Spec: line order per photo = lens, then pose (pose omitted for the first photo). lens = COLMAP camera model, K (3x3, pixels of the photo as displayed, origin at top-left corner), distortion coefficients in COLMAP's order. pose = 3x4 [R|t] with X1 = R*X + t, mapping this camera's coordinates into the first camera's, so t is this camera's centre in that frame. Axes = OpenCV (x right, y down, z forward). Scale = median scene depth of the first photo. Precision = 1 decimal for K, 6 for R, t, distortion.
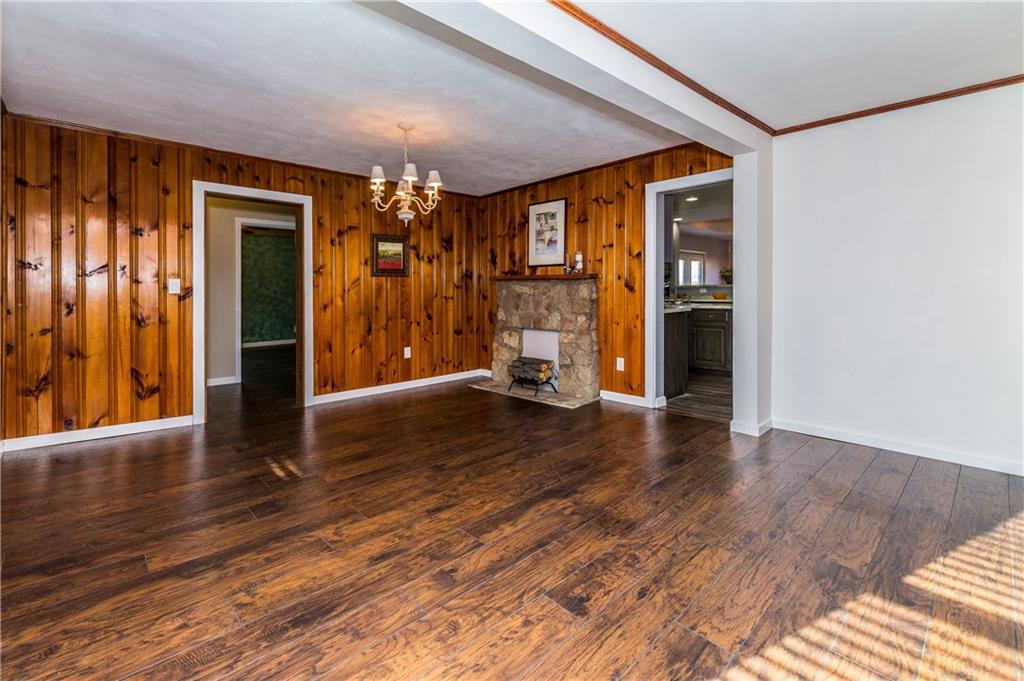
lens RADIAL K [[442.7, 0, 510.1], [0, 442.7, 290.8], [0, 0, 1]] dist [-0.000198, -0.000471]
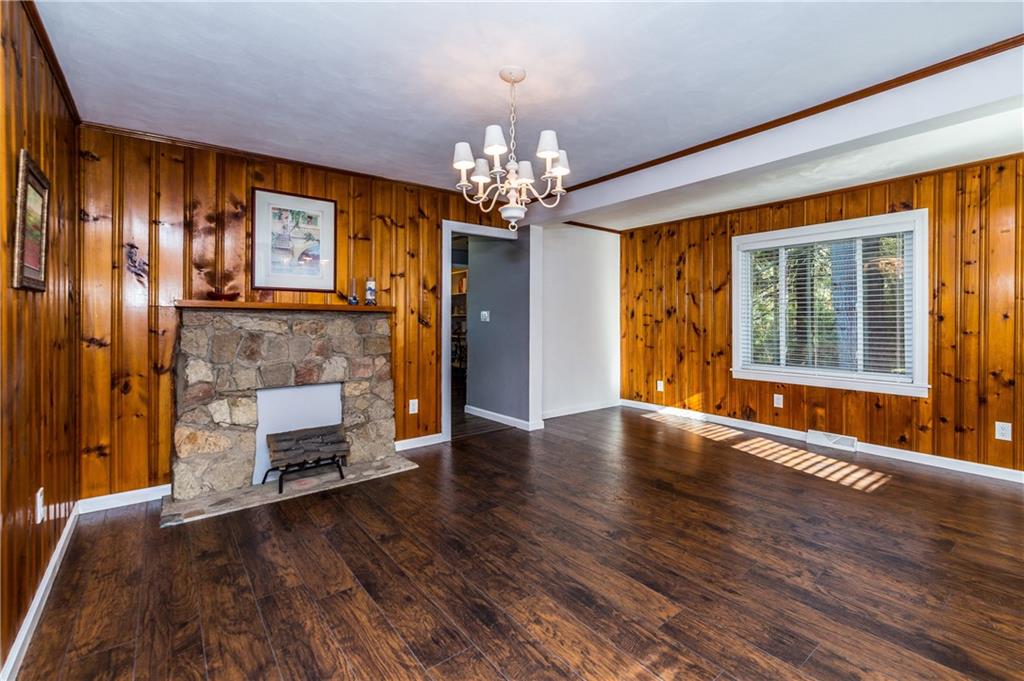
lens RADIAL K [[442.7, 0, 533.9], [0, 442.7, 325.2], [0, 0, 1]] dist [-0.000198, -0.000471]
pose [[0.099512, -0.007098, 0.995011, -0.615721], [0.000687, 0.999975, 0.007065, -0.008221], [-0.995036, -0.000019, 0.099515, 0.639827]]
